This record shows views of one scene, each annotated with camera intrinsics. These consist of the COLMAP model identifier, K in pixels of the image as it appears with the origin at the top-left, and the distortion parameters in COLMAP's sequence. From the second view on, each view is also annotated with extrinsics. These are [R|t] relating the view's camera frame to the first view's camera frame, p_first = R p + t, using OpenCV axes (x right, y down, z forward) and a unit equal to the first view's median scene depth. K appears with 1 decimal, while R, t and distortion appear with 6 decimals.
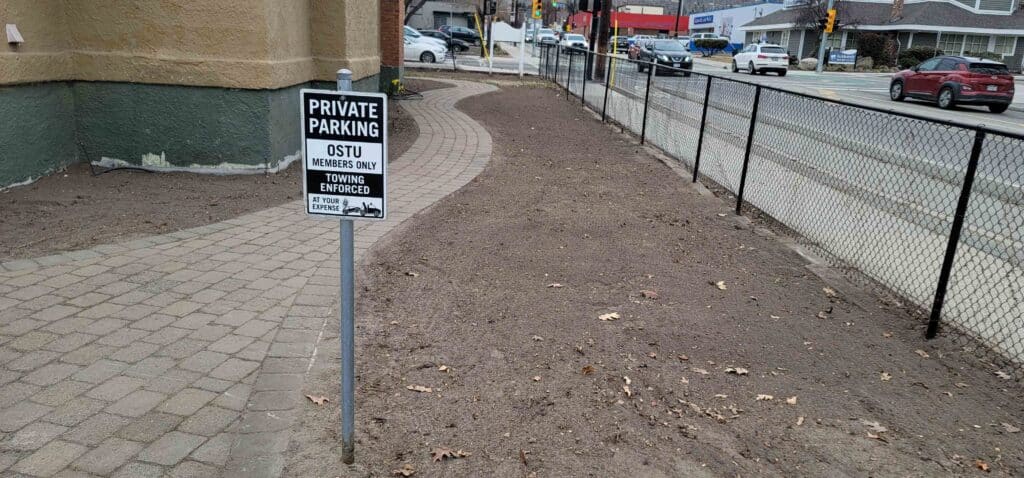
lens RADIAL K [[756.5, 0, 519.4], [0, 756.5, 247.6], [0, 0, 1]] dist [0.063238, -0.015850]
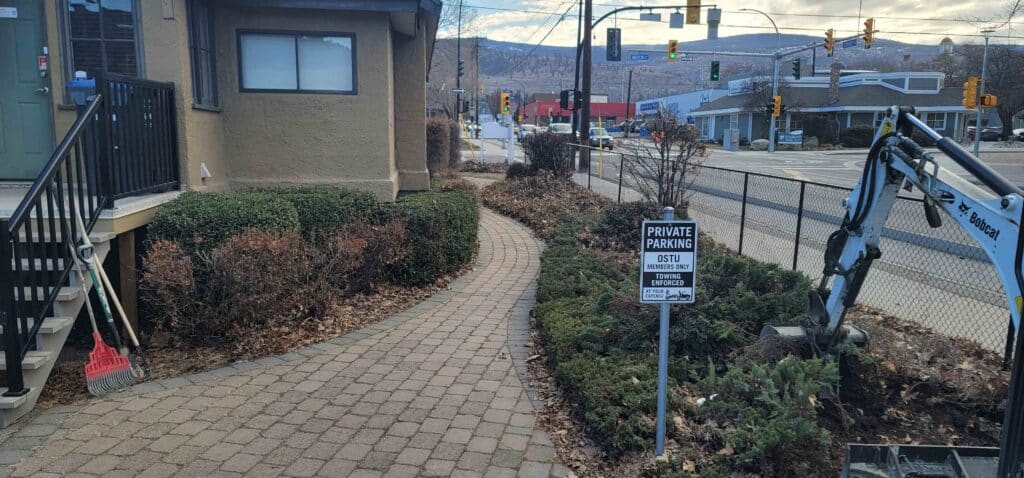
lens RADIAL K [[756.5, 0, 502.7], [0, 756.5, 243.6], [0, 0, 1]] dist [0.063238, -0.015850]
pose [[0.997741, -0.049047, 0.045894, -0.625260], [0.054007, 0.992019, -0.113939, -0.000172], [-0.039939, 0.116161, 0.992427, -0.507191]]
